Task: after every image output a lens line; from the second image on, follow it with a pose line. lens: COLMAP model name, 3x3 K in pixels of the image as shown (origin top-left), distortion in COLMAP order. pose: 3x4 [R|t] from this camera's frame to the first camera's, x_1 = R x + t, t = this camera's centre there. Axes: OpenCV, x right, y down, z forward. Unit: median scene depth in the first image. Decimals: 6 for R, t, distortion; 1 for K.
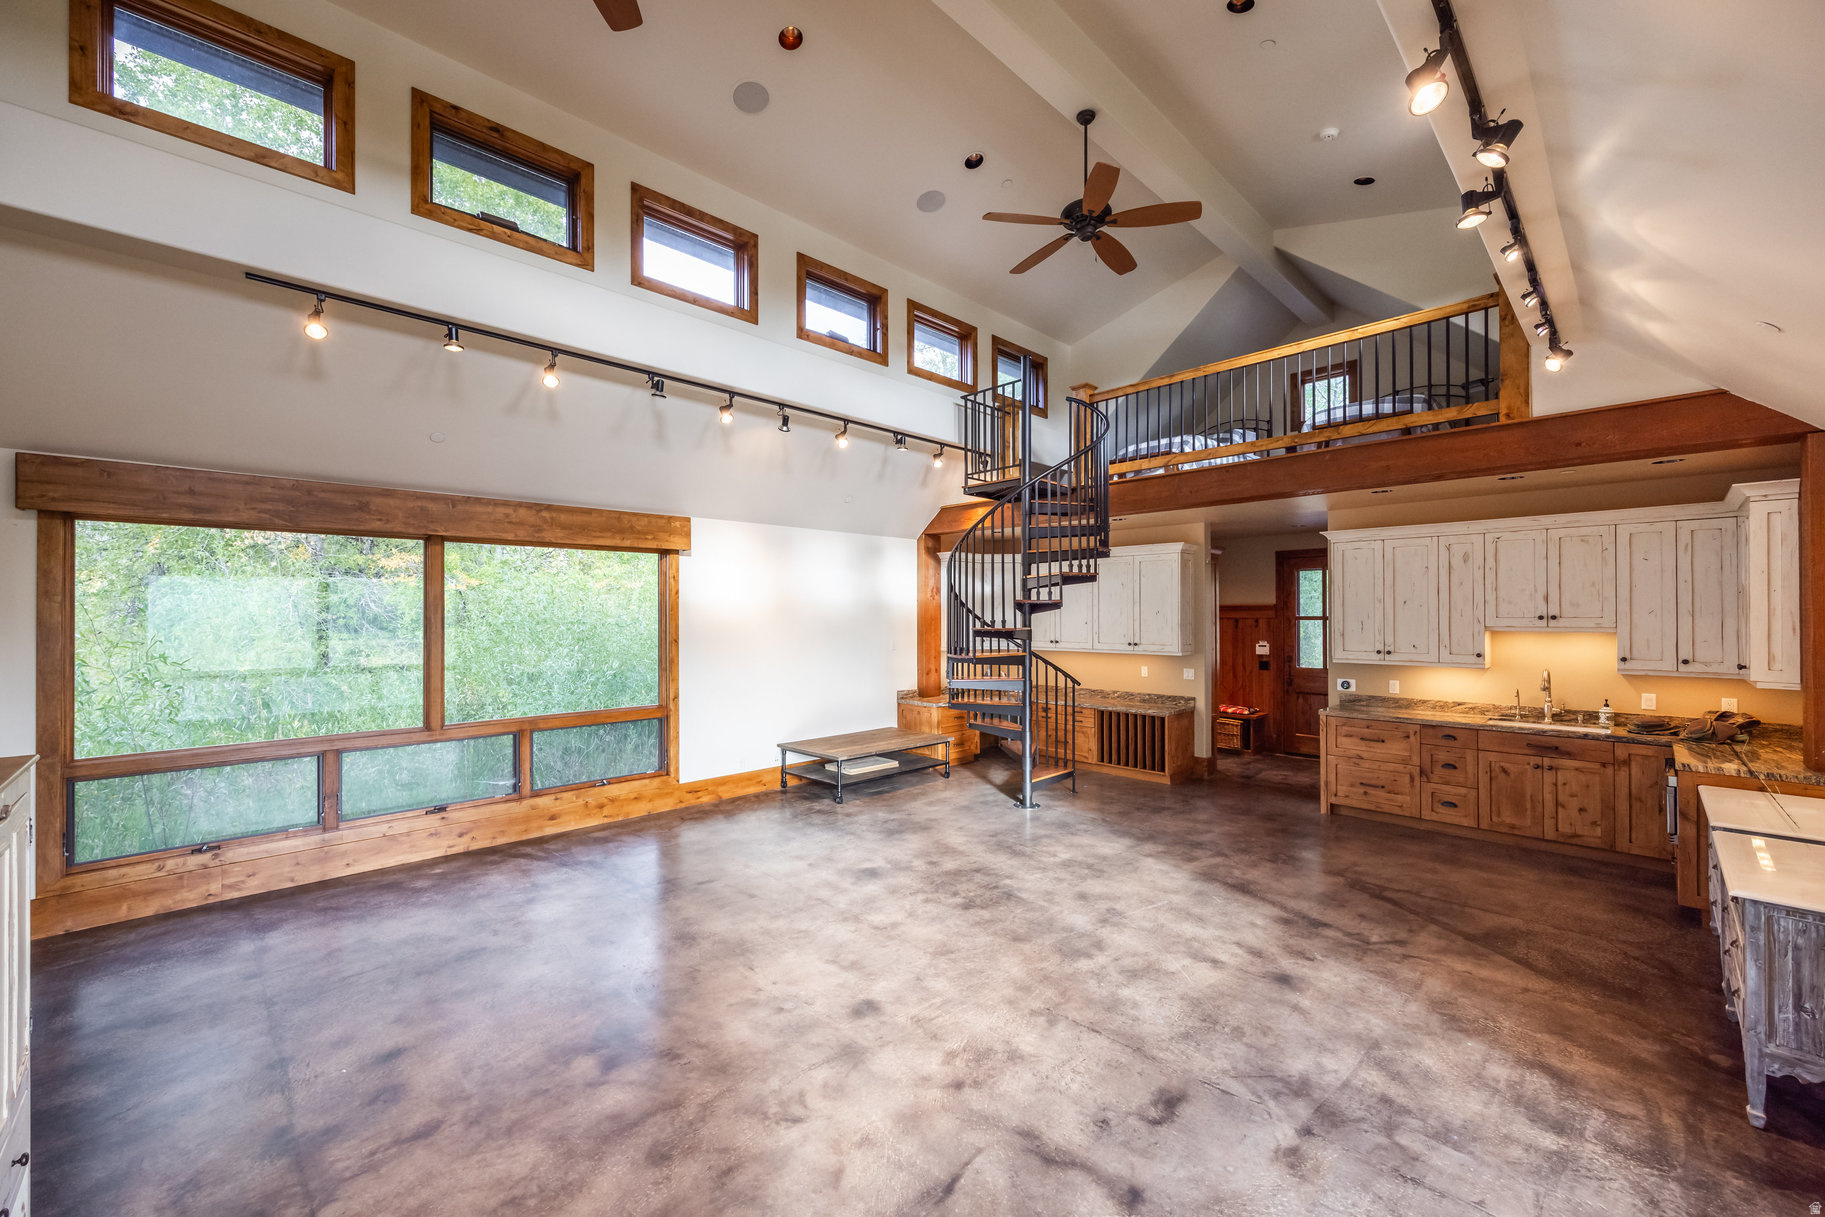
lens RADIAL K [[743.4, 0, 908.2], [0, 743.4, 608.1], [0, 0, 1]] dist [0.002184, 0.000111]
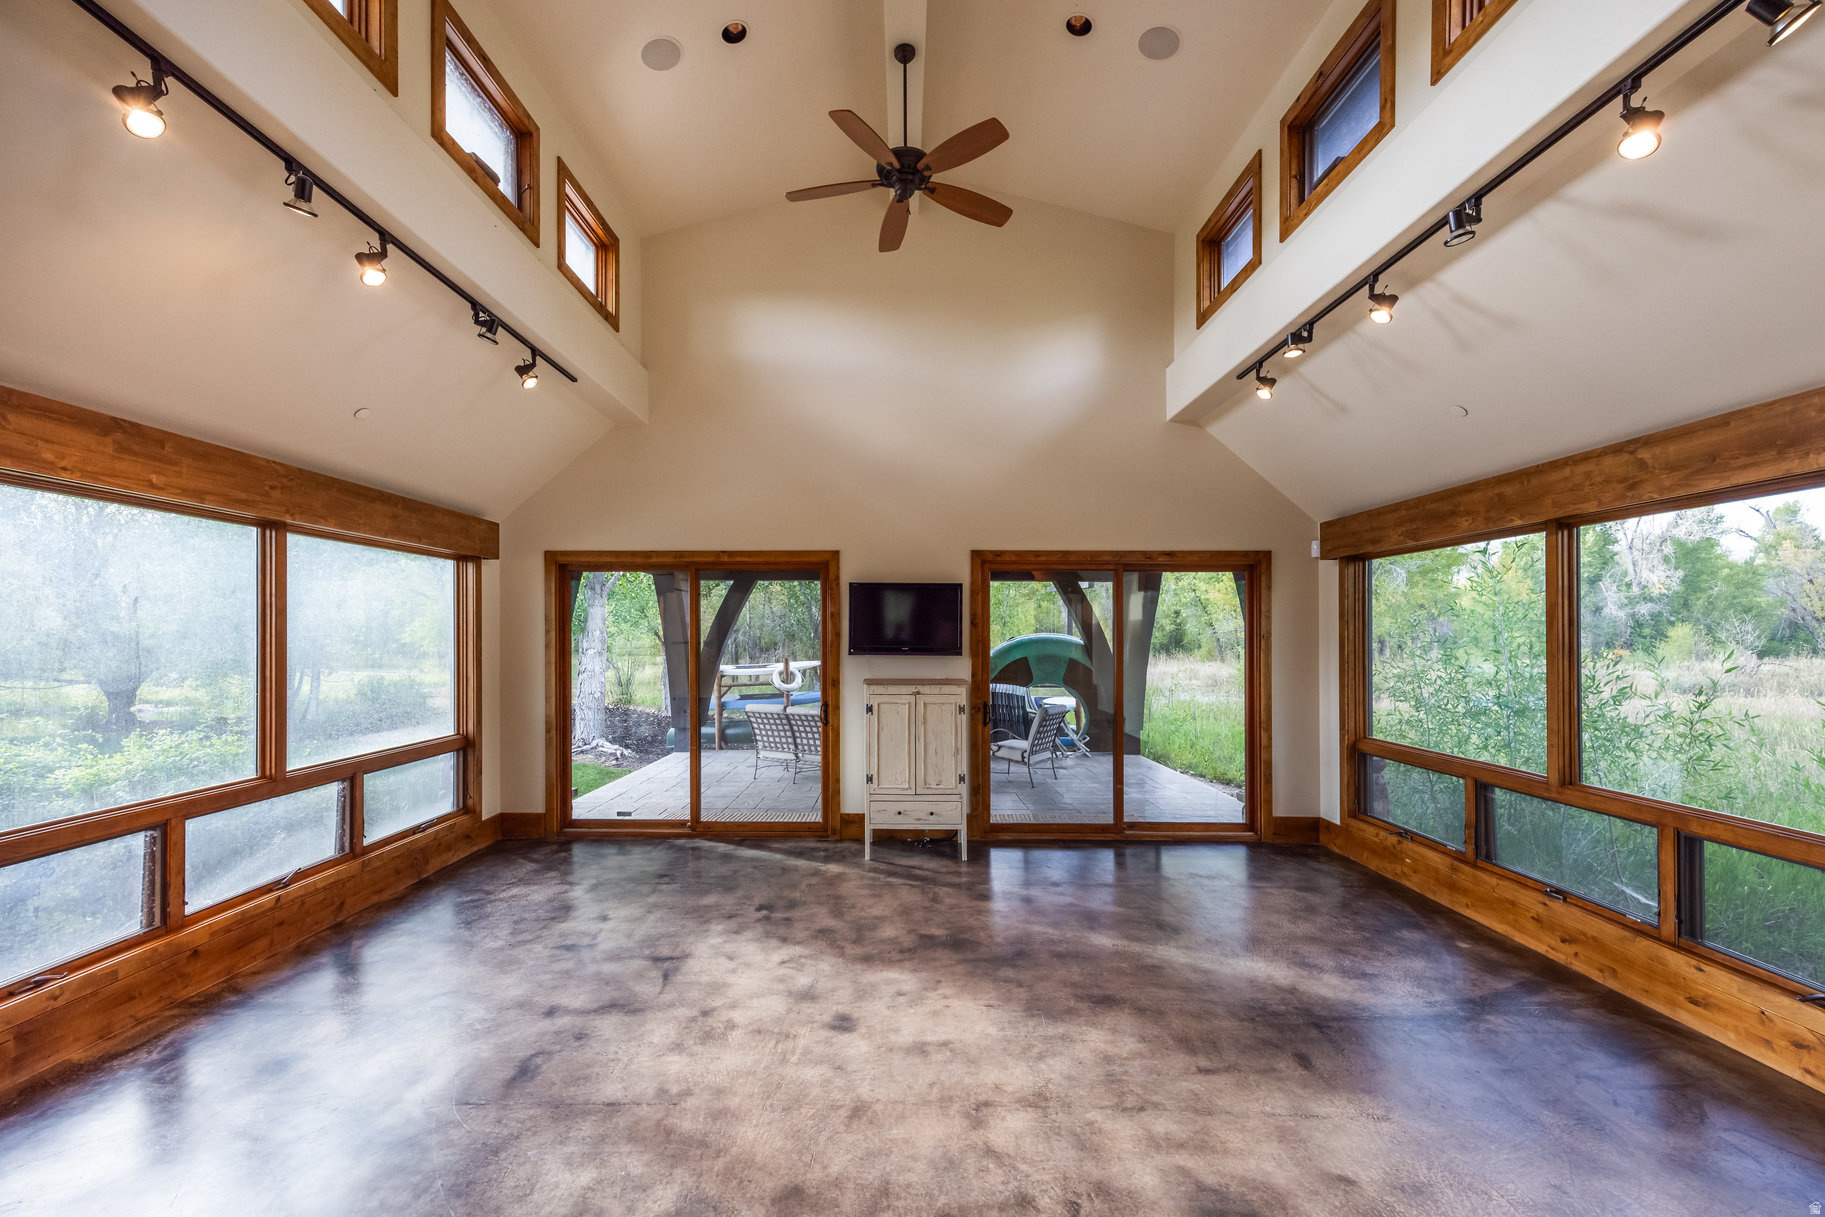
lens RADIAL K [[743.4, 0, 875.6], [0, 743.4, 635.0], [0, 0, 1]] dist [0.002184, 0.000111]
pose [[-0.722377, -0.000432, -0.691499, 0.342409], [0.004159, 0.999979, -0.004970, 0.014722], [0.691487, -0.006466, -0.722360, 1.004300]]
